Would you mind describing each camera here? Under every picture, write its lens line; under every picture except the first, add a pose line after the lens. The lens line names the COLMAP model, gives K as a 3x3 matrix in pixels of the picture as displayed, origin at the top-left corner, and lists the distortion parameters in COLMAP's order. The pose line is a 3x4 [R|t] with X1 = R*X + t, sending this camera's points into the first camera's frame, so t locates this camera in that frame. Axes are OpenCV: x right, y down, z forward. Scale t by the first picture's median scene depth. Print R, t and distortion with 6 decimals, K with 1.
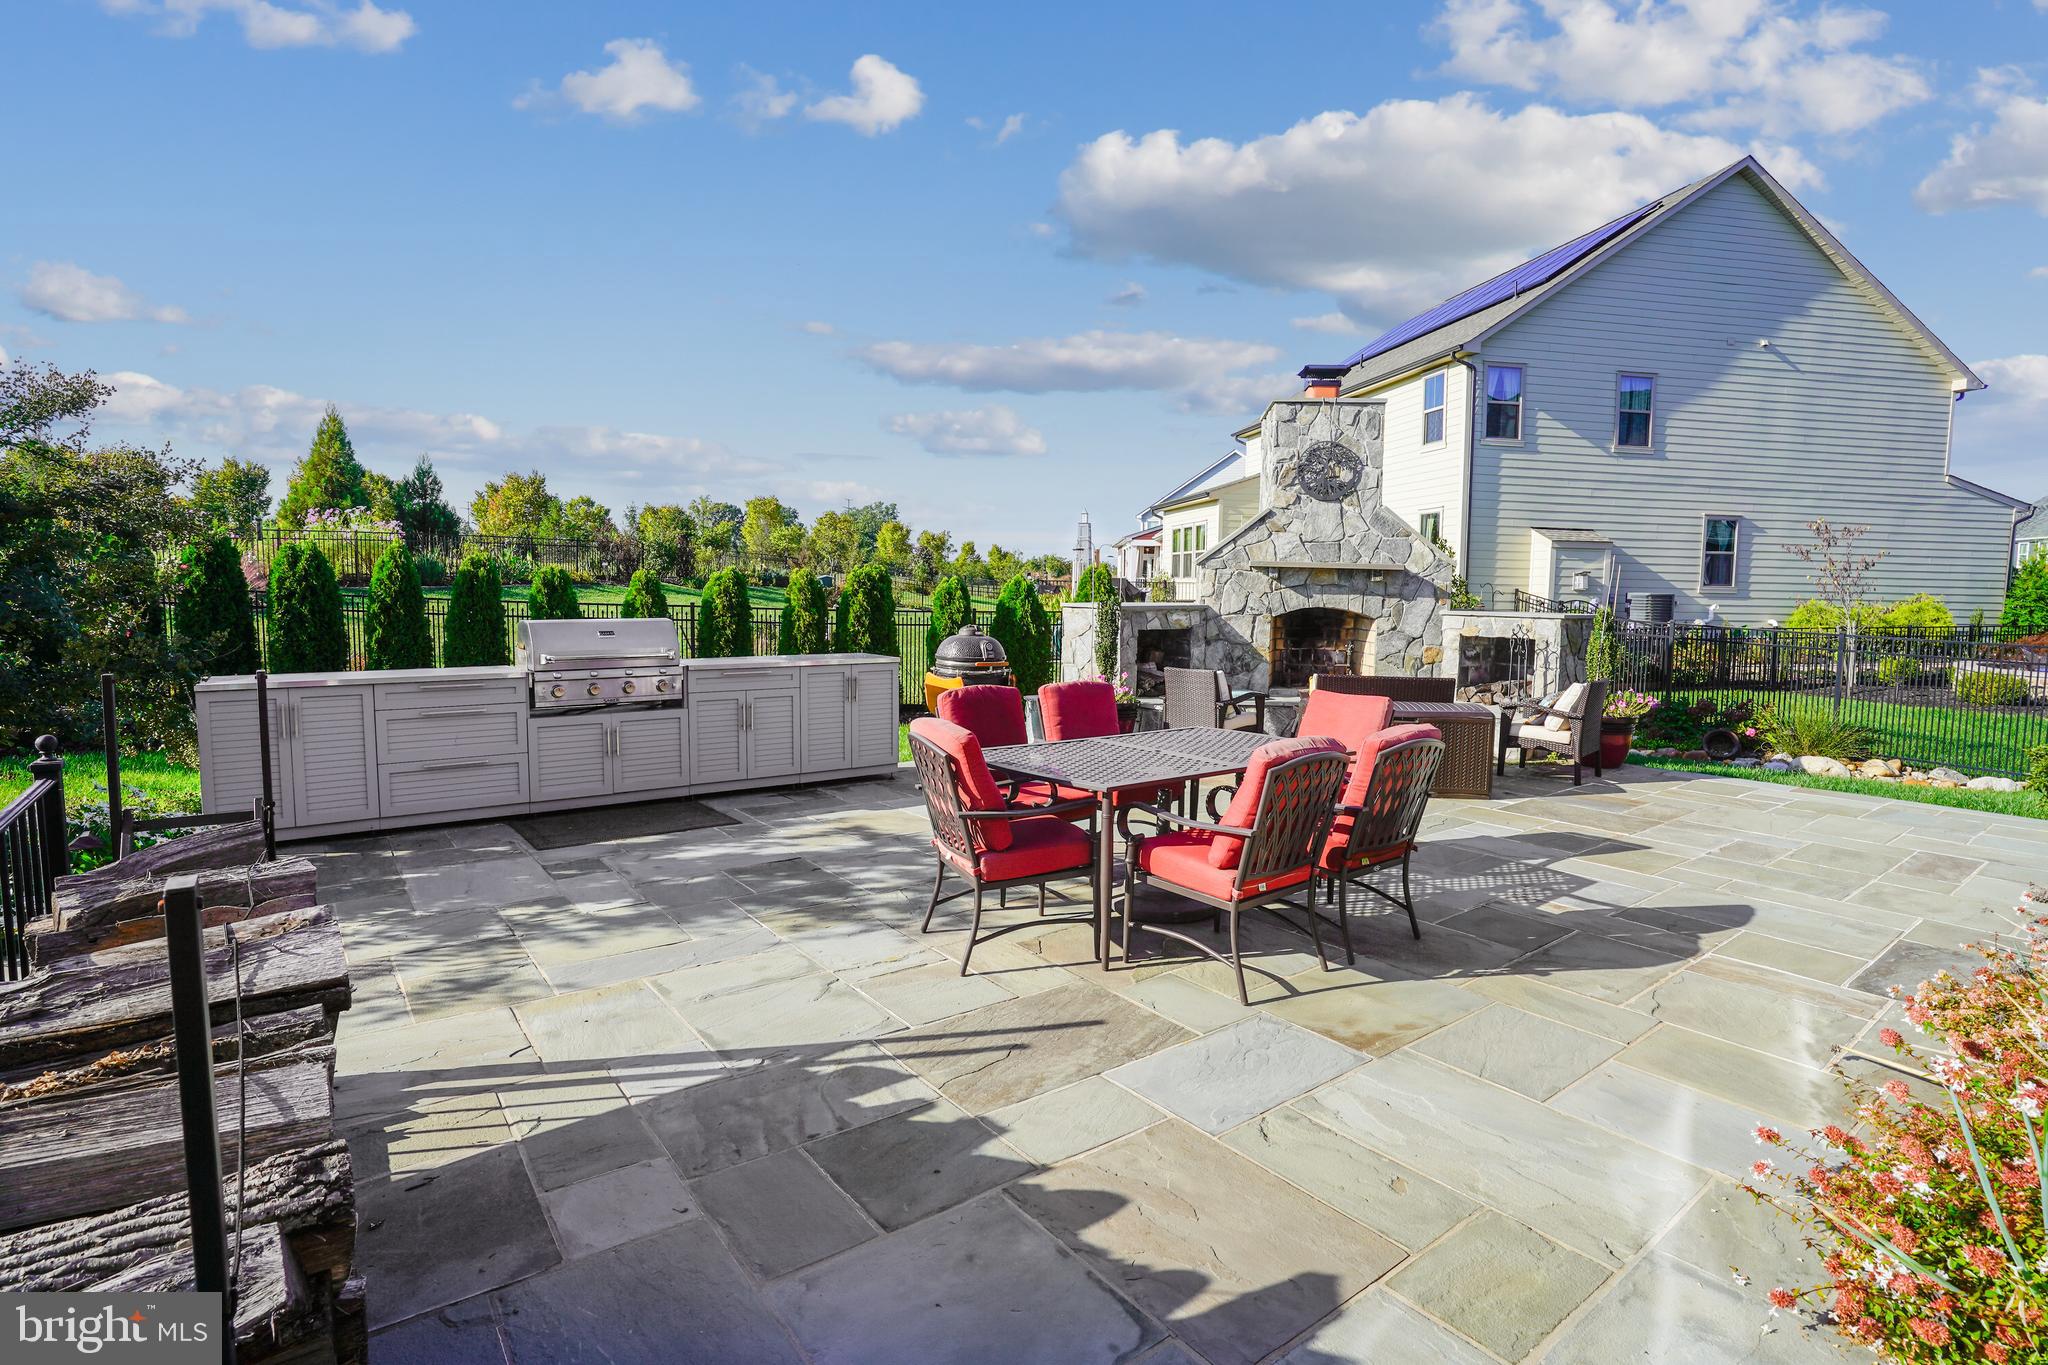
lens RADIAL K [[1003.5, 0, 1030.8], [0, 1003.5, 674.9], [0, 0, 1]] dist [-0.068274, 0.039163]
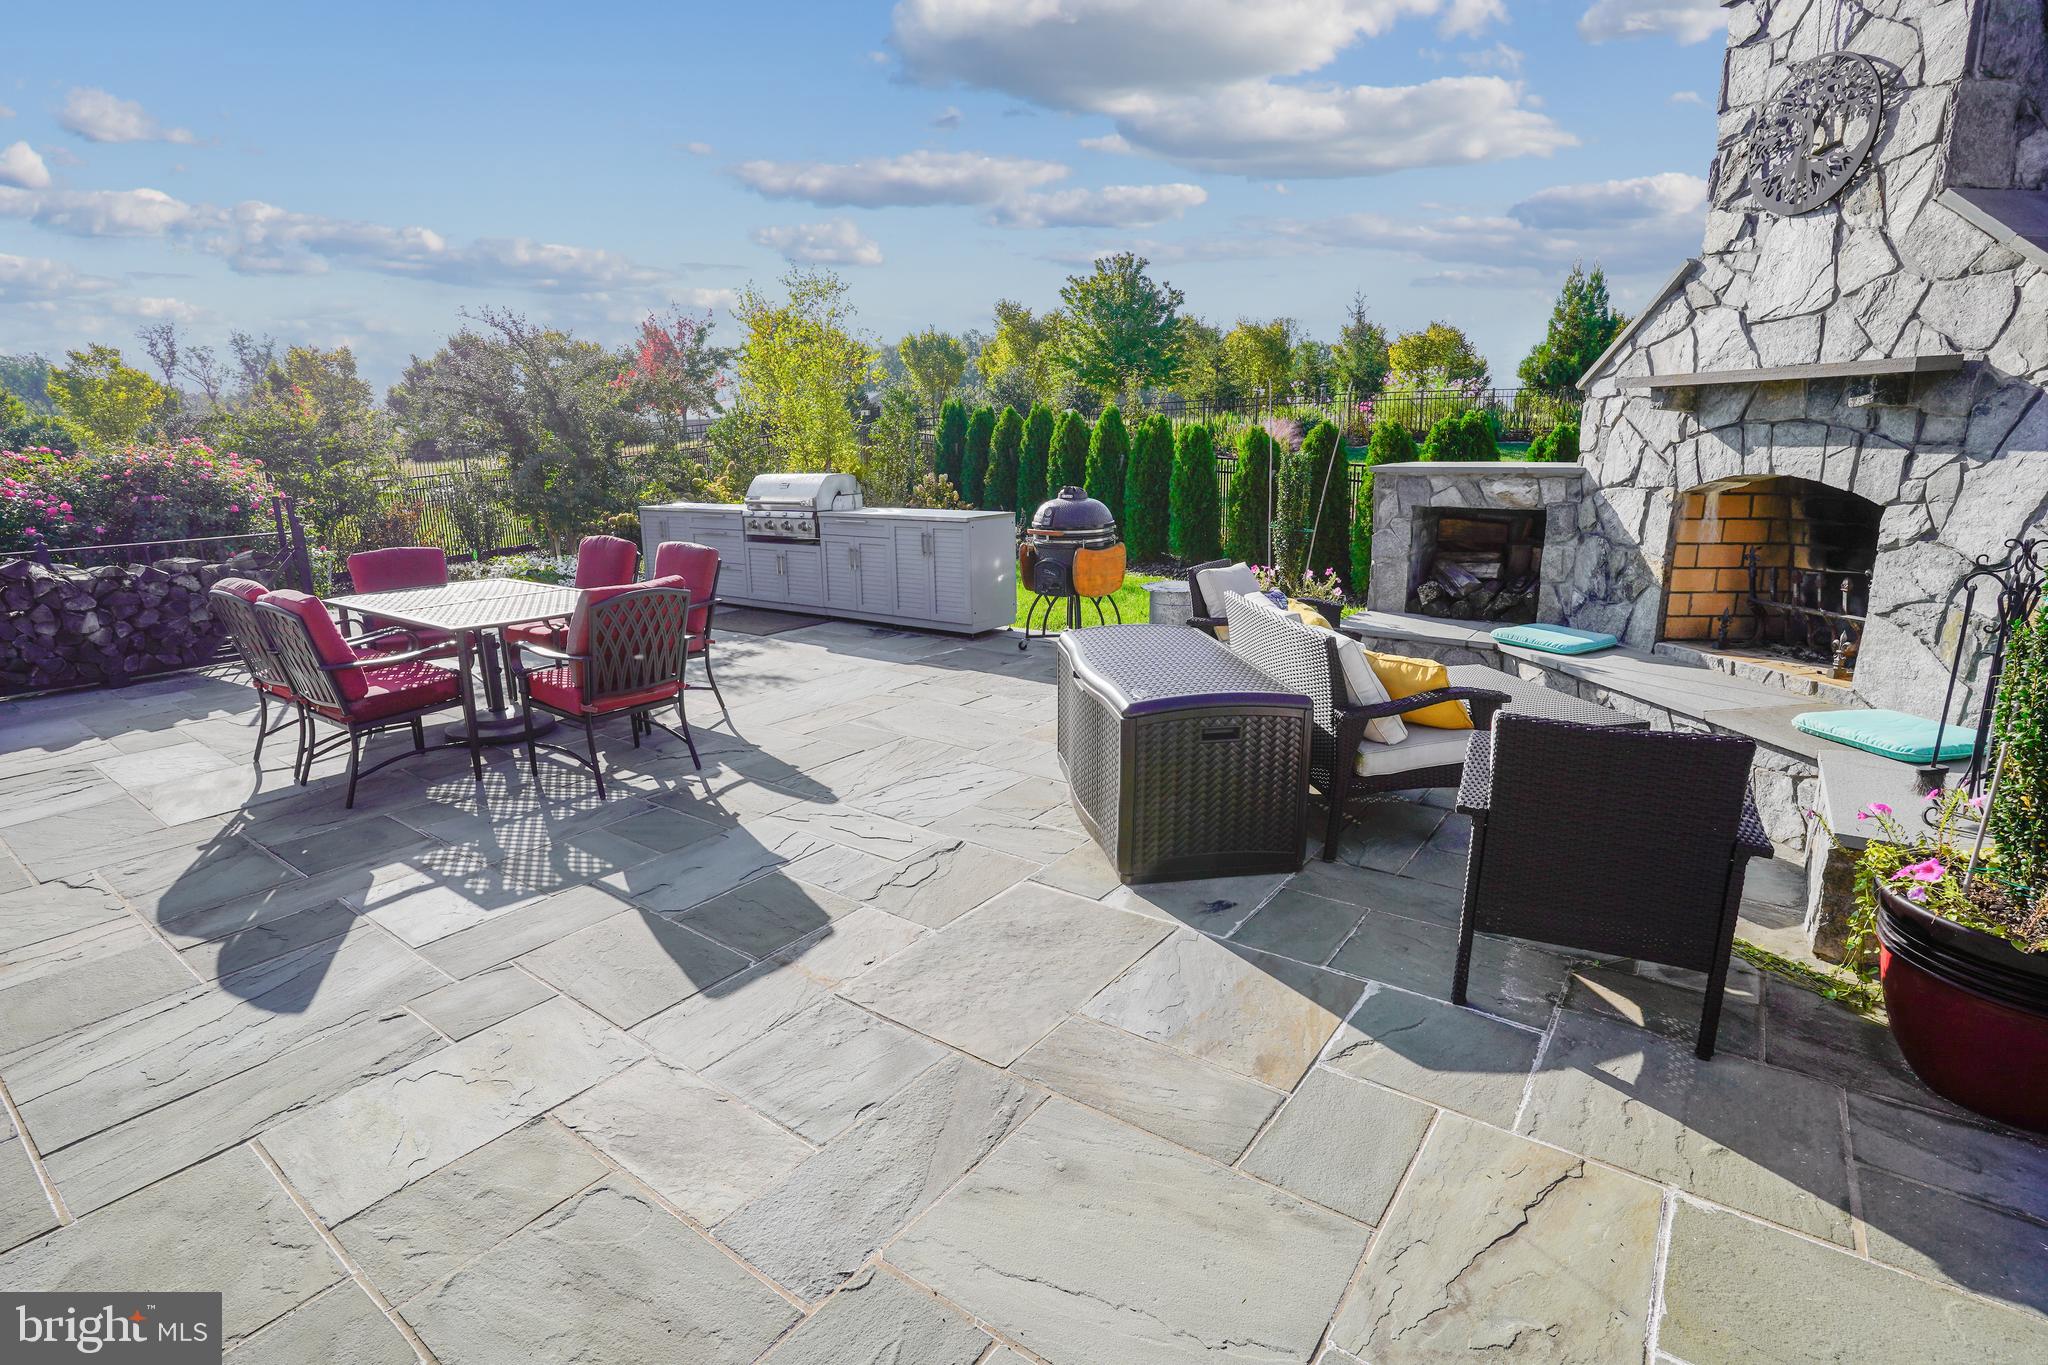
lens RADIAL K [[1003.5, 0, 1030.8], [0, 1003.5, 674.9], [0, 0, 1]] dist [-0.068274, 0.039163]
pose [[0.280668, 0.203097, -0.938071, 0.563560], [-0.066637, 0.979121, 0.192047, -0.039137], [0.957489, 0.008609, 0.288342, 0.522130]]
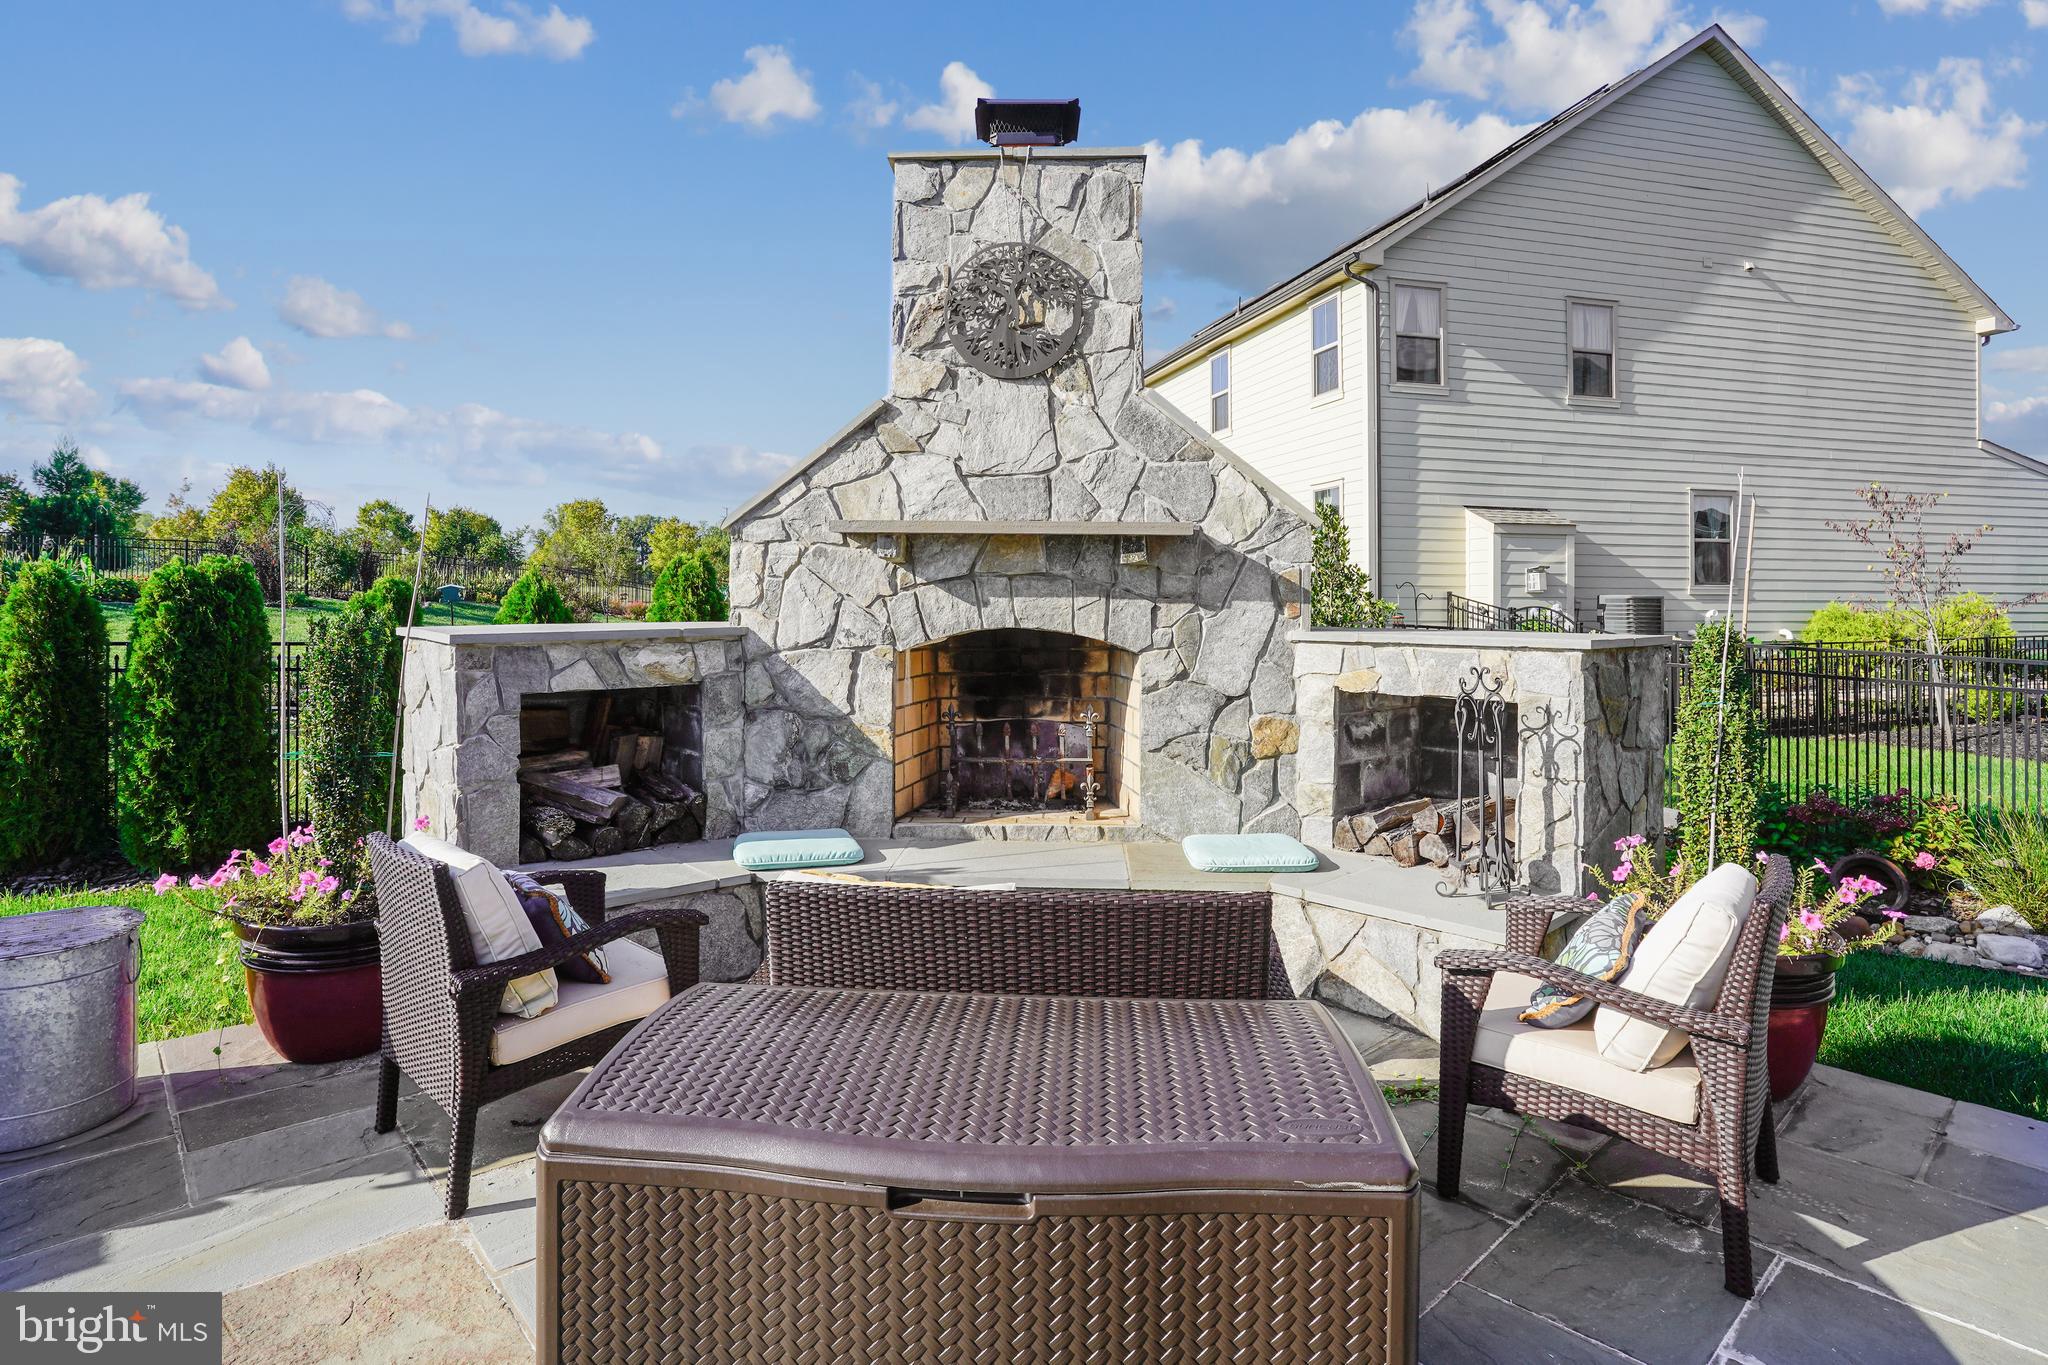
lens RADIAL K [[1091.8, 0, 1018.5], [0, 1091.8, 590.5], [0, 0, 1]] dist [-0.067386, 0.055869]
pose [[0.996764, -0.010668, 0.079669, 0.235372], [0.018455, 0.995050, -0.097650, -0.035119], [-0.078233, 0.098805, 0.992027, 0.492977]]
